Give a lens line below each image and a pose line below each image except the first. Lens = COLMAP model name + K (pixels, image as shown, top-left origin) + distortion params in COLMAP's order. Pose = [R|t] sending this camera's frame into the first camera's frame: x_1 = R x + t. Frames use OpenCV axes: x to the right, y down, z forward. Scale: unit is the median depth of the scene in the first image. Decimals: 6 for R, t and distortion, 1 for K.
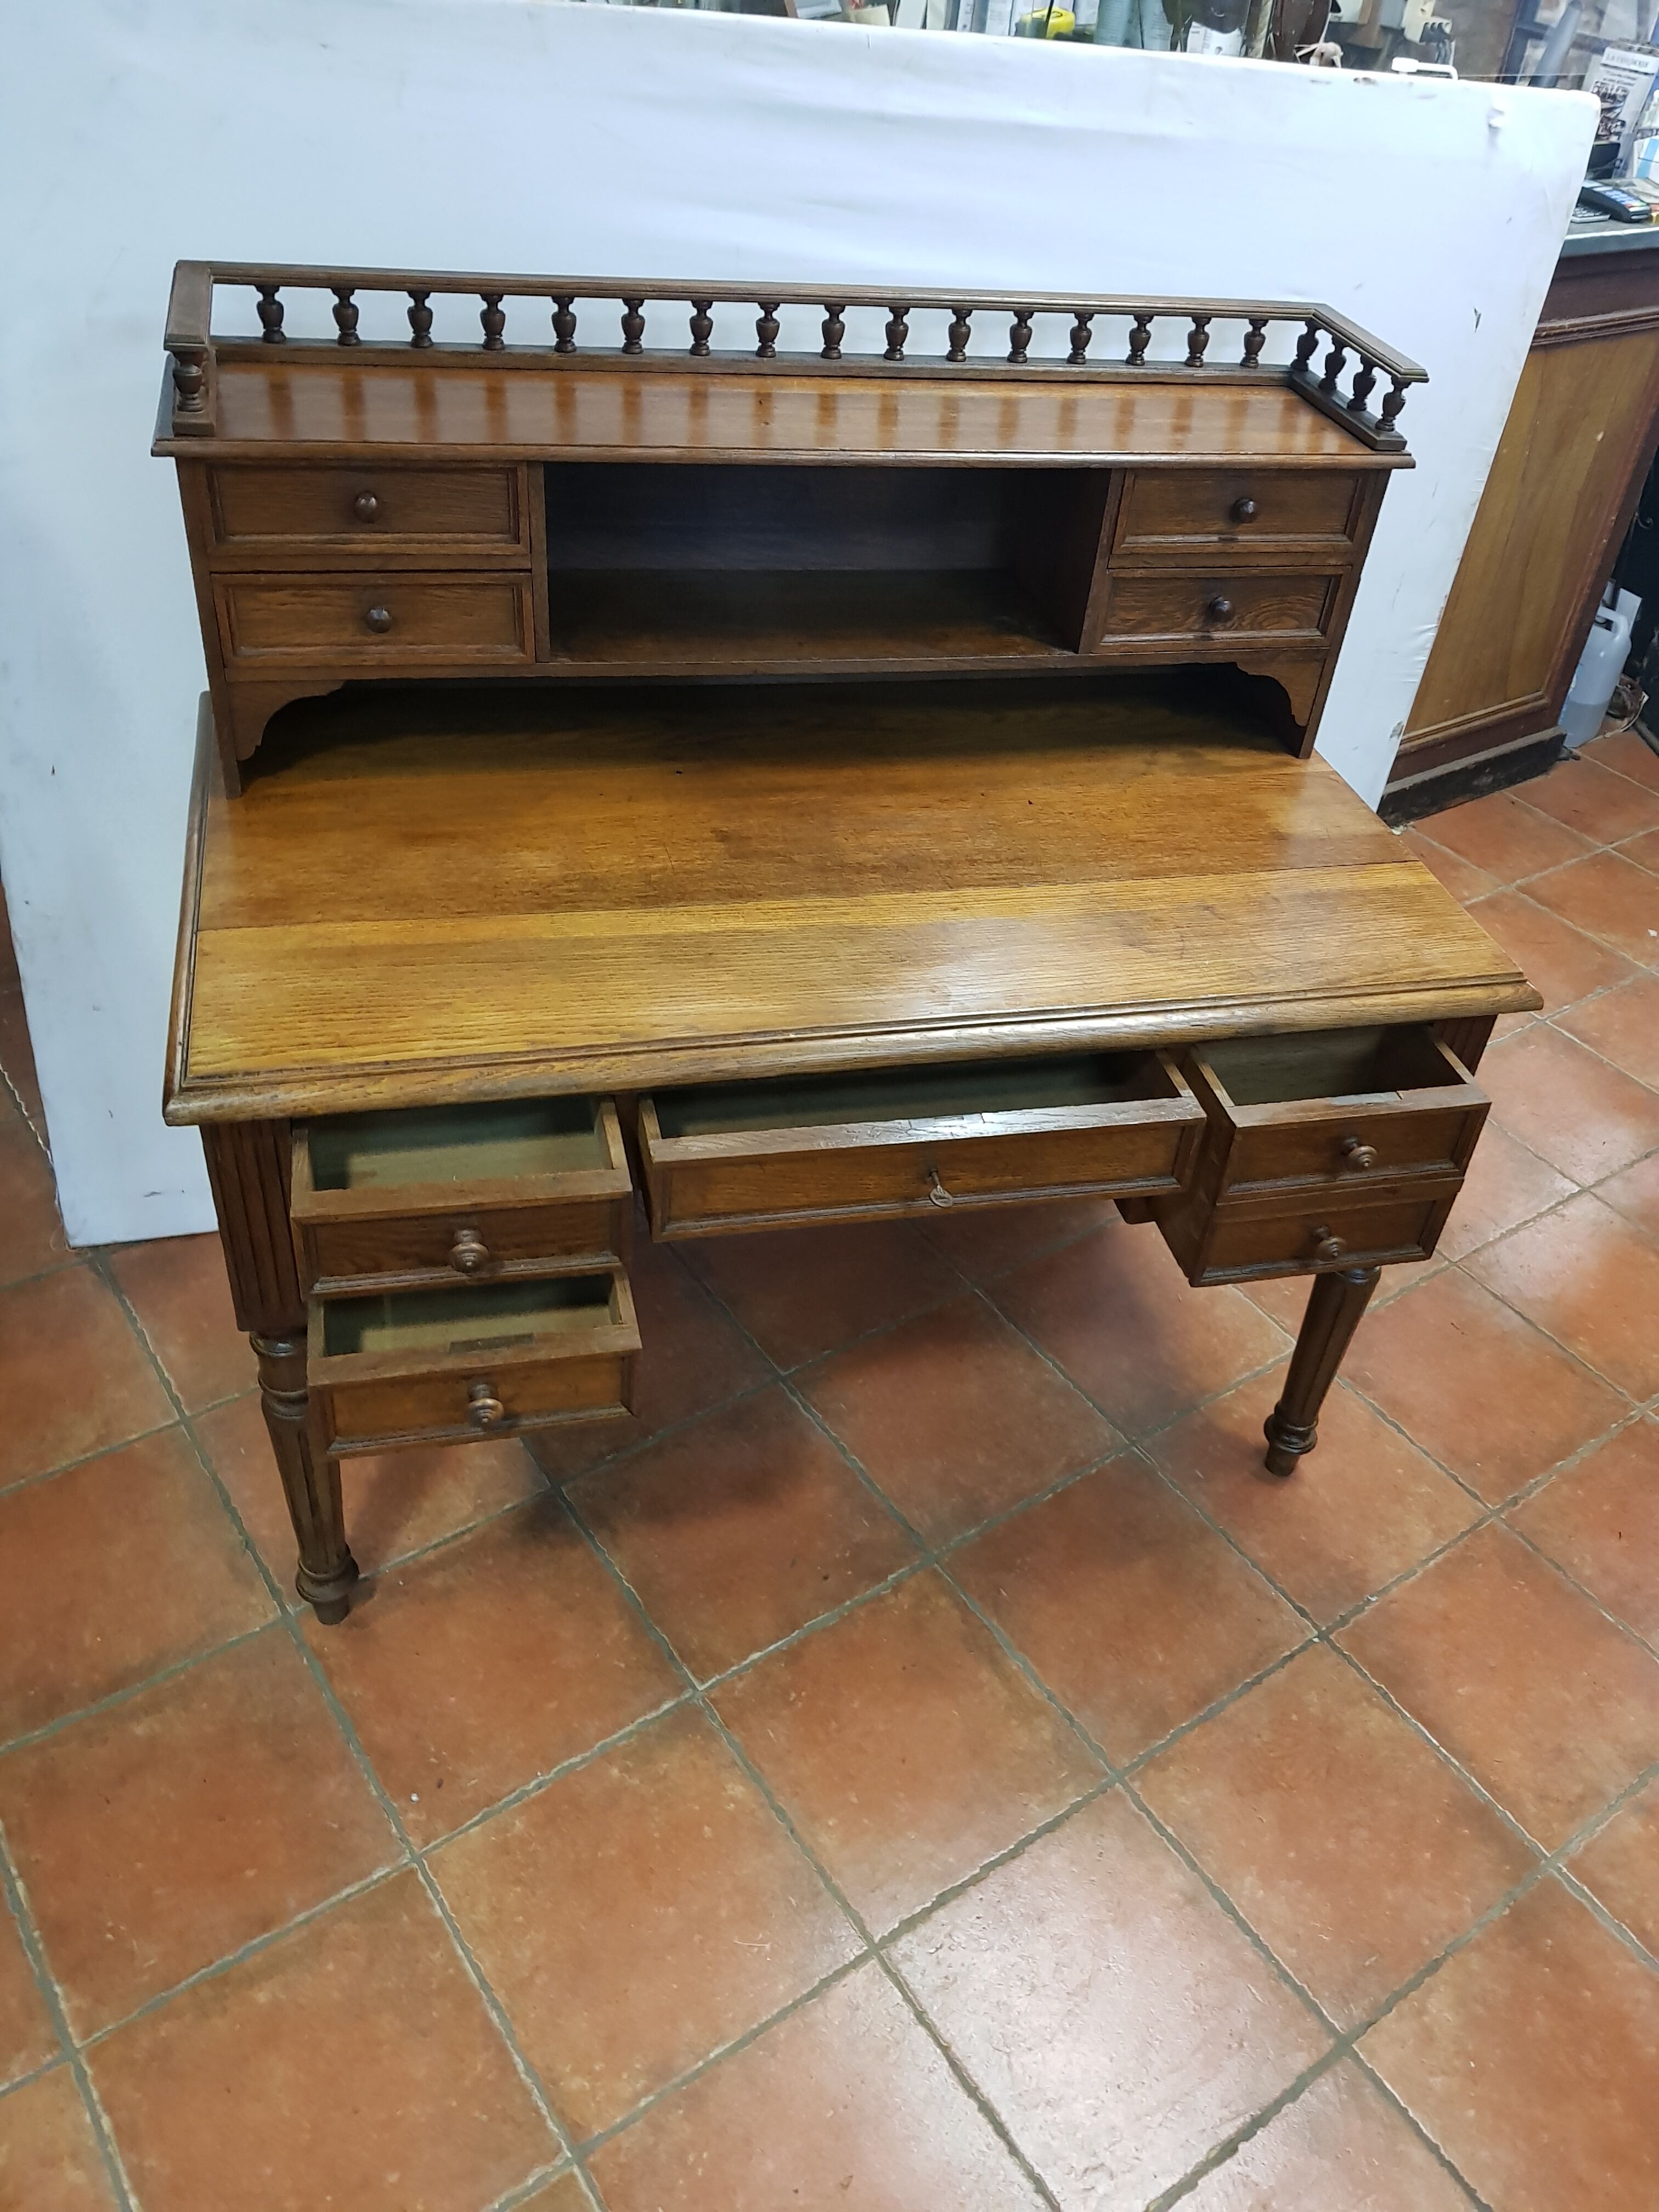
lens RADIAL K [[1726.4, 0, 886.0], [0, 1726.4, 1104.0], [0, 0, 1]] dist [0.066515, -0.121743]
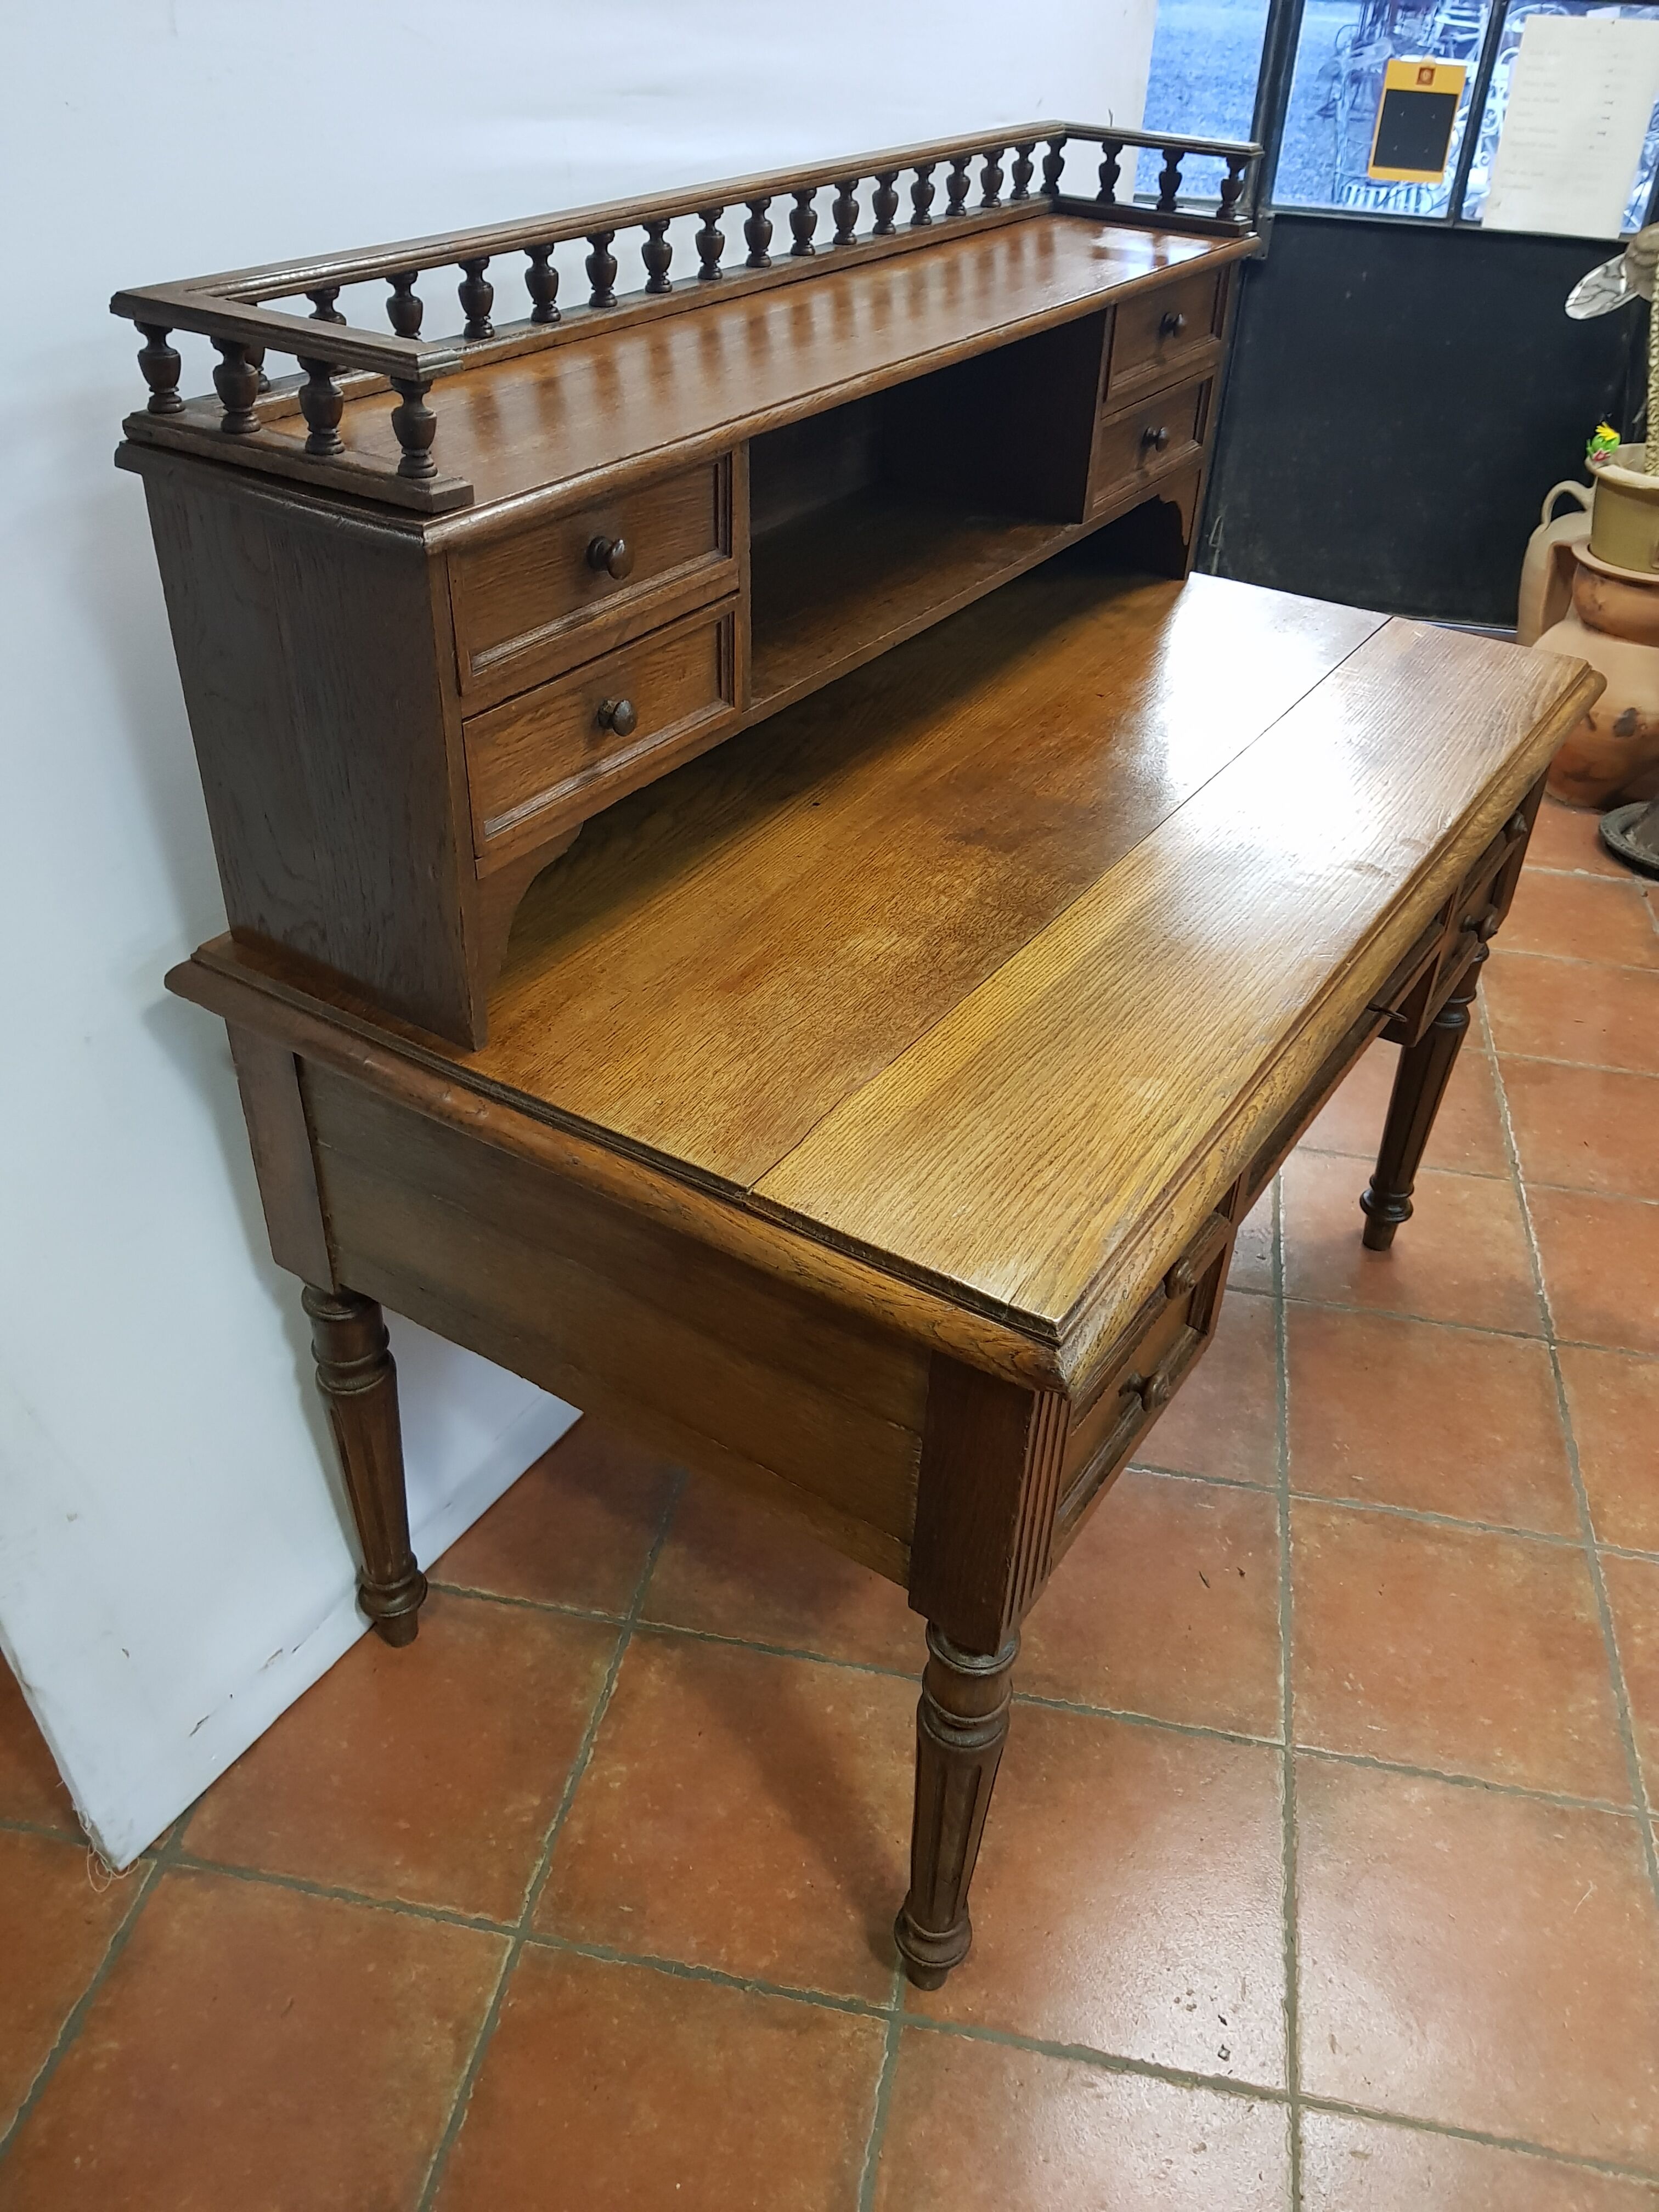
lens RADIAL K [[1726.4, 0, 886.0], [0, 1726.4, 1104.0], [0, 0, 1]] dist [0.066515, -0.121743]
pose [[0.731682, -0.455953, 0.506704, -0.584347], [0.452709, 0.880781, 0.138849, -0.171198], [-0.509604, 0.127796, 0.850865, 0.328076]]
